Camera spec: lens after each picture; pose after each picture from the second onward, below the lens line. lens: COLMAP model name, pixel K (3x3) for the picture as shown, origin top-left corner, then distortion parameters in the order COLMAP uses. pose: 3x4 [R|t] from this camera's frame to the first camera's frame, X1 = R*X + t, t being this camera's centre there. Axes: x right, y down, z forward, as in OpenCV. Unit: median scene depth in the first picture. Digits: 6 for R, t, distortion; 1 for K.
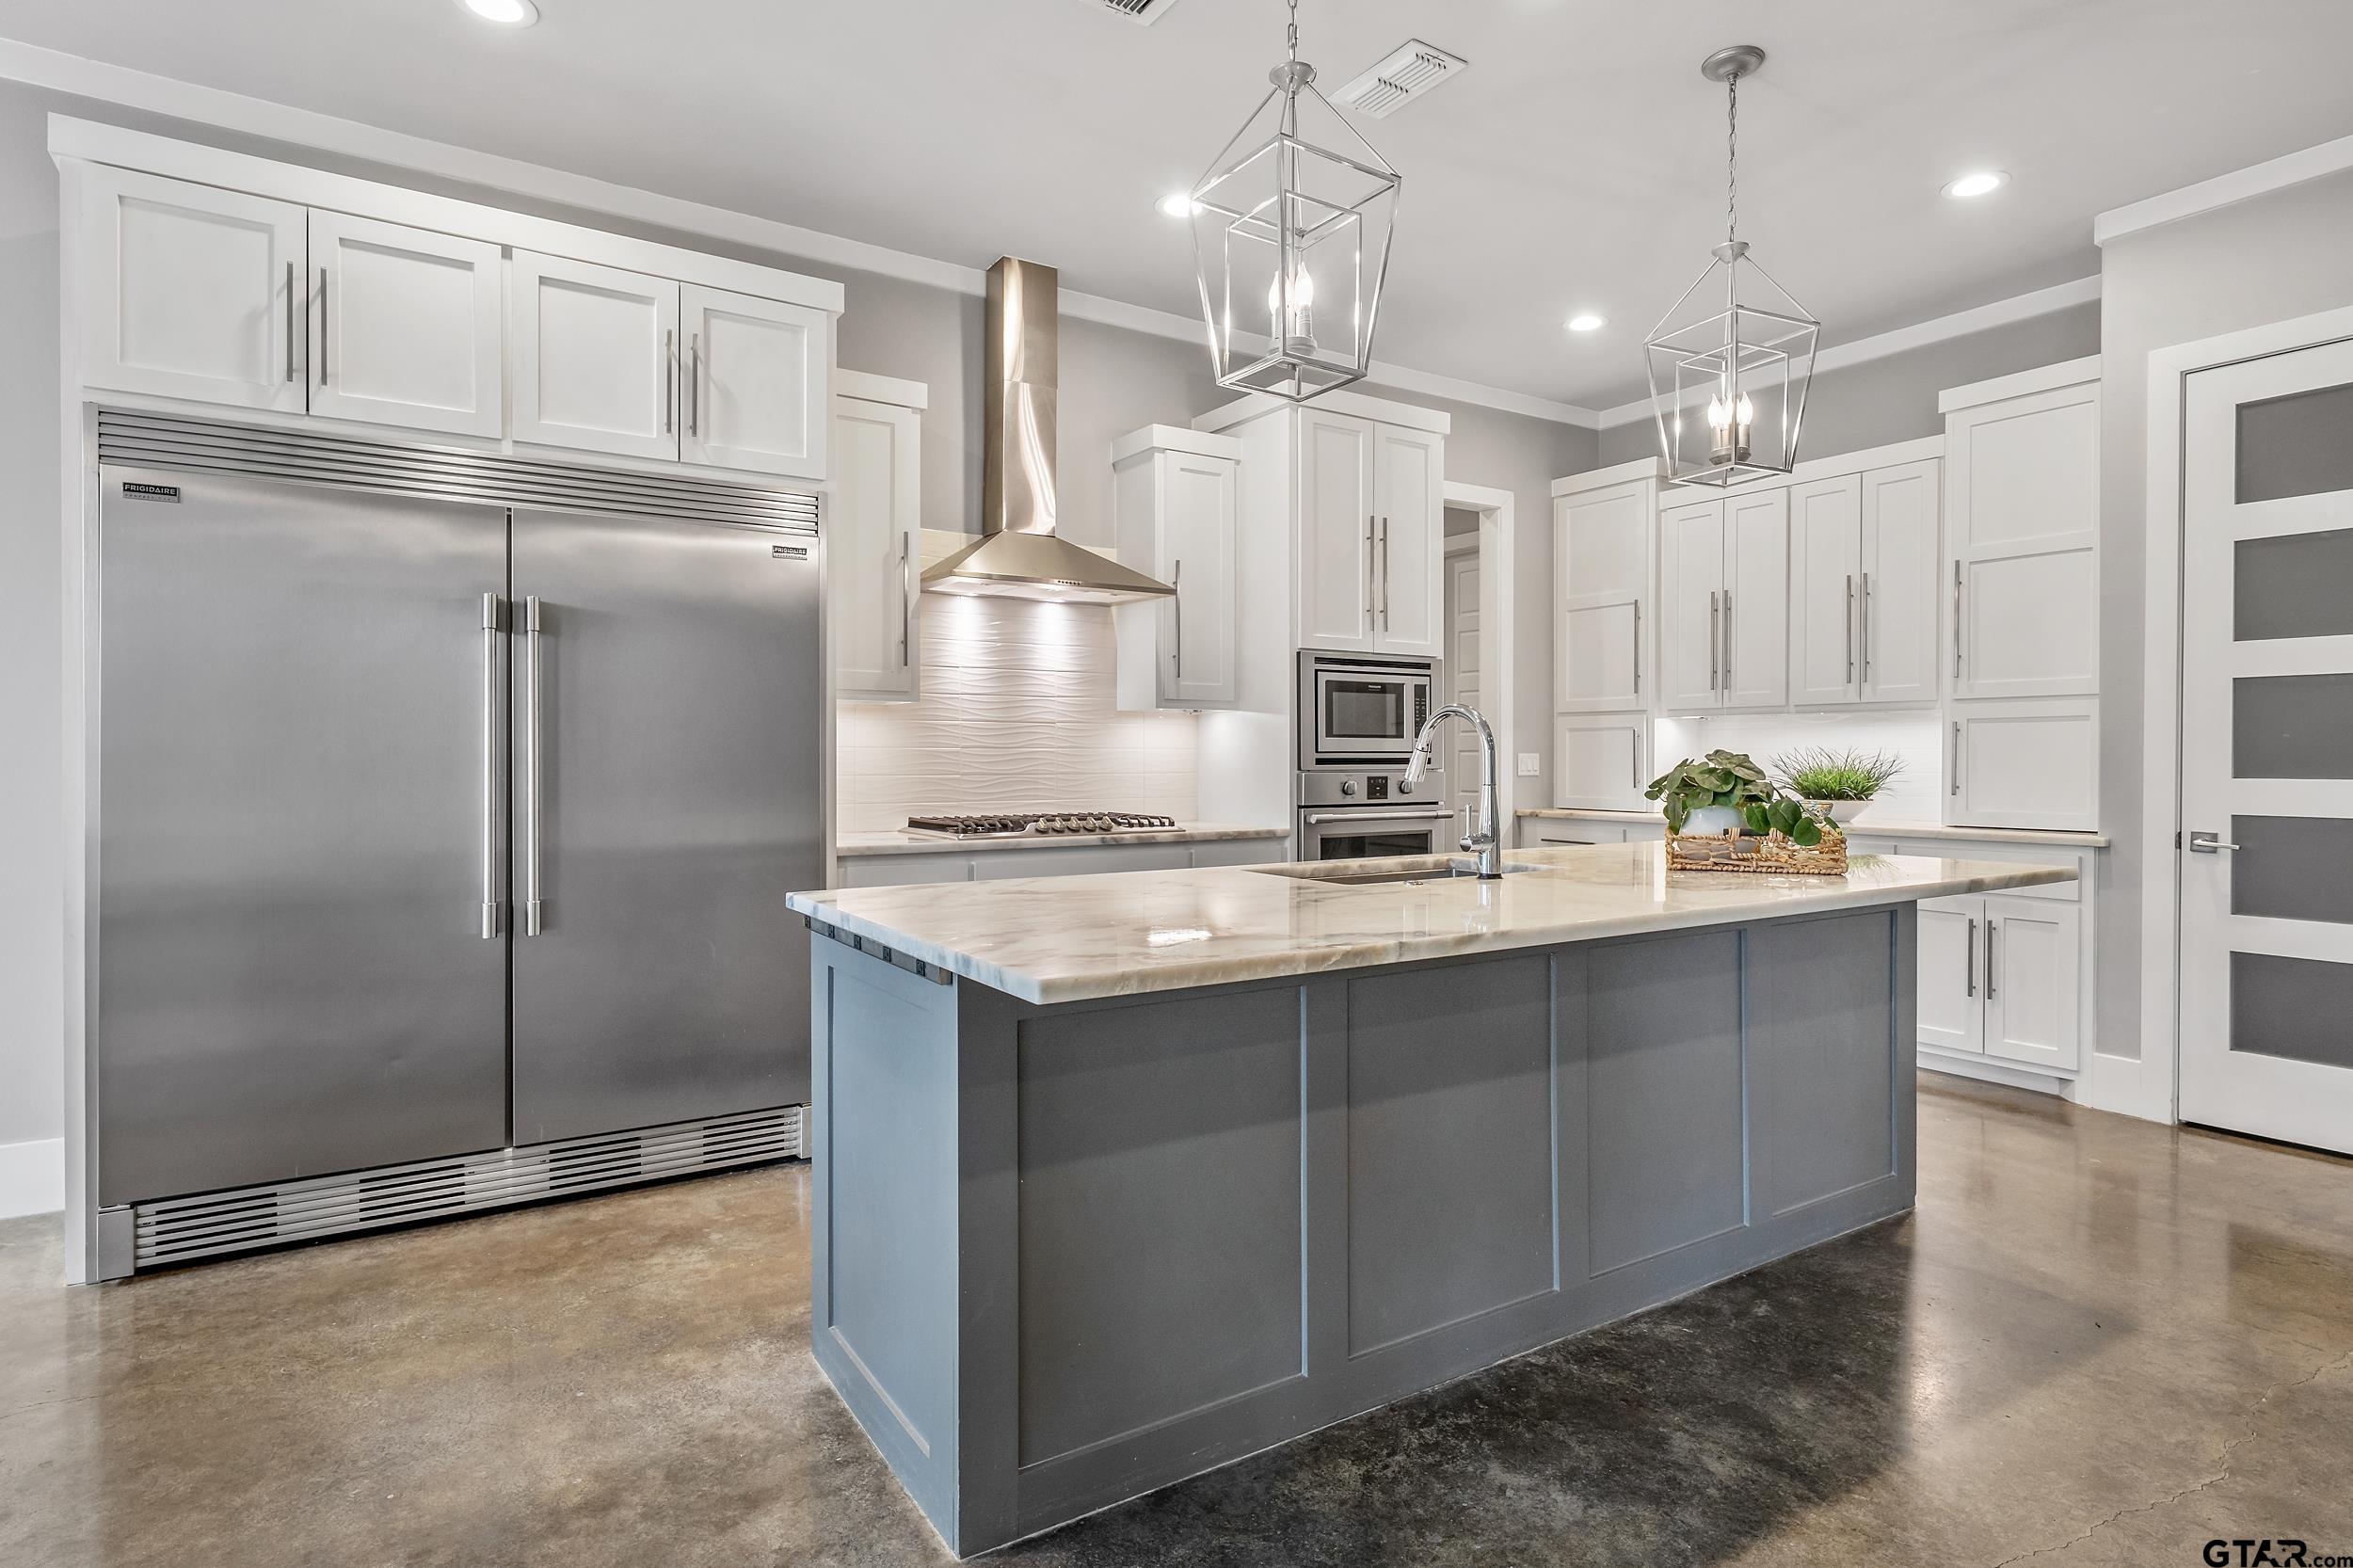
lens RADIAL K [[1228.9, 0, 1181.2], [0, 1228.9, 769.9], [0, 0, 1]] dist [0.001160, 0.000413]
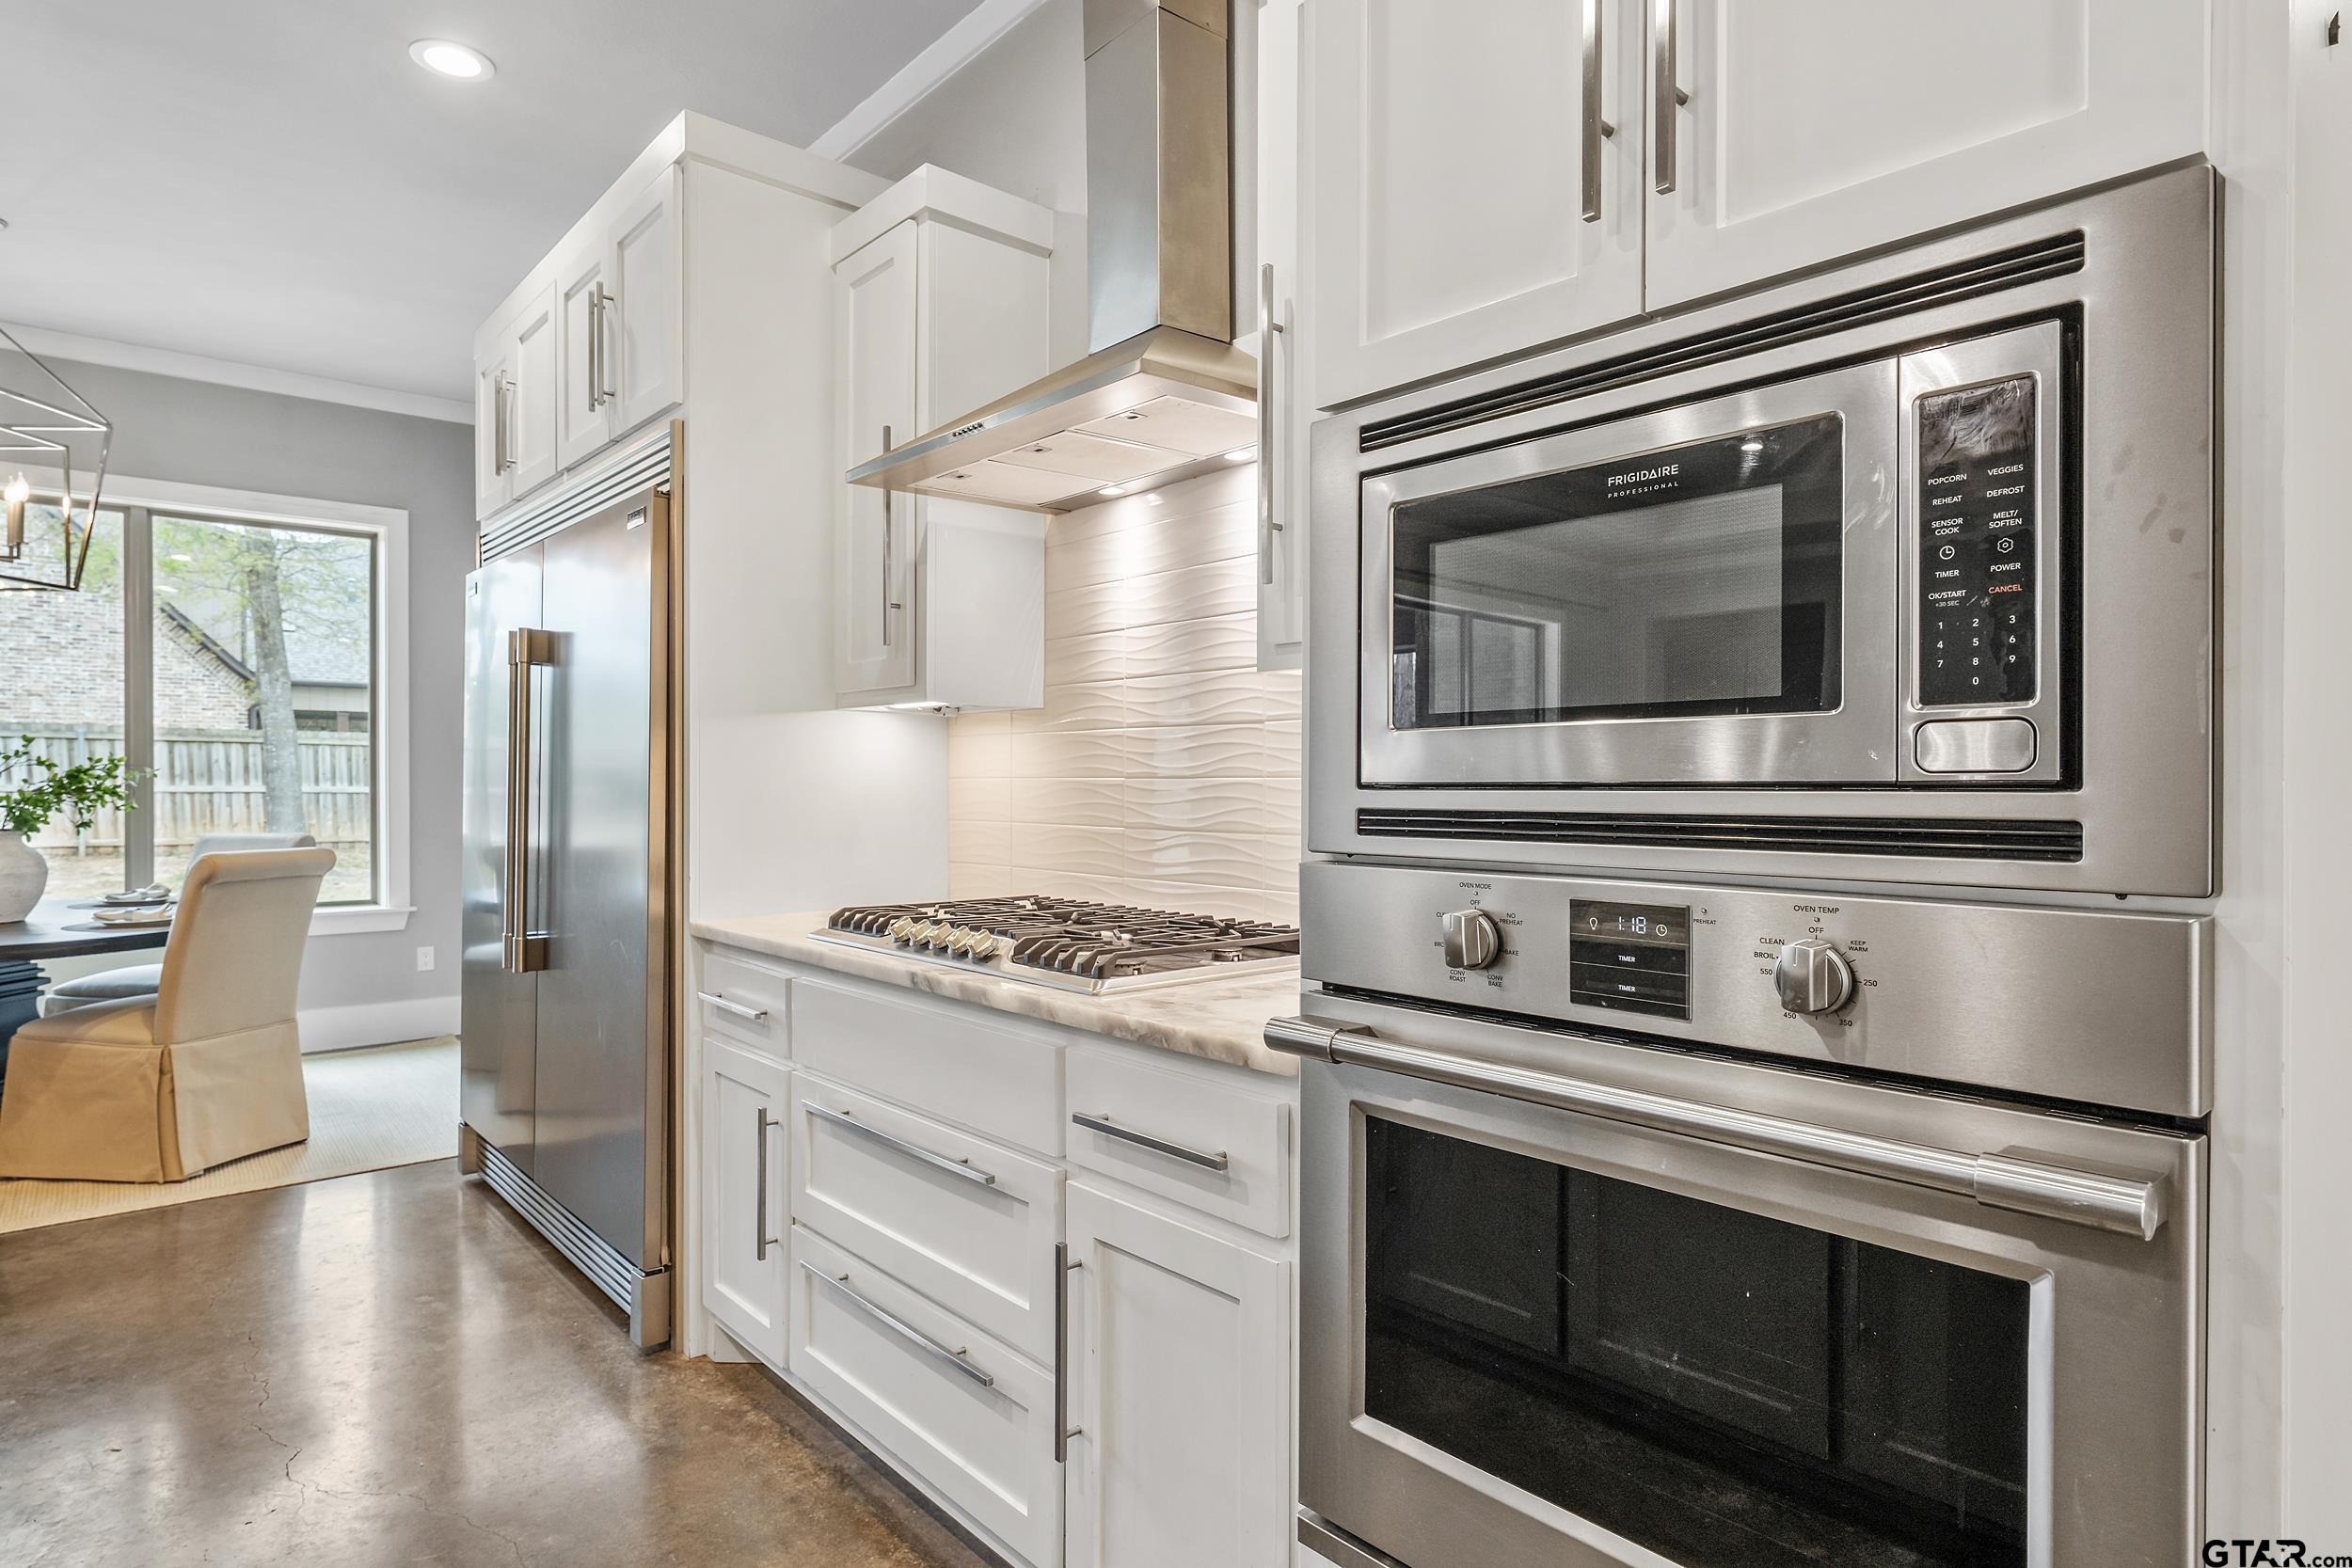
lens RADIAL K [[1267.7, 0, 1175.1], [0, 1267.7, 787.9], [0, 0, 1]] dist [0.001237, 0.000211]
pose [[0.143144, 0.003109, -0.989697, 0.372038], [-0.015129, 0.999885, 0.000952, -0.013432], [0.989586, 0.014837, 0.143174, 0.913865]]
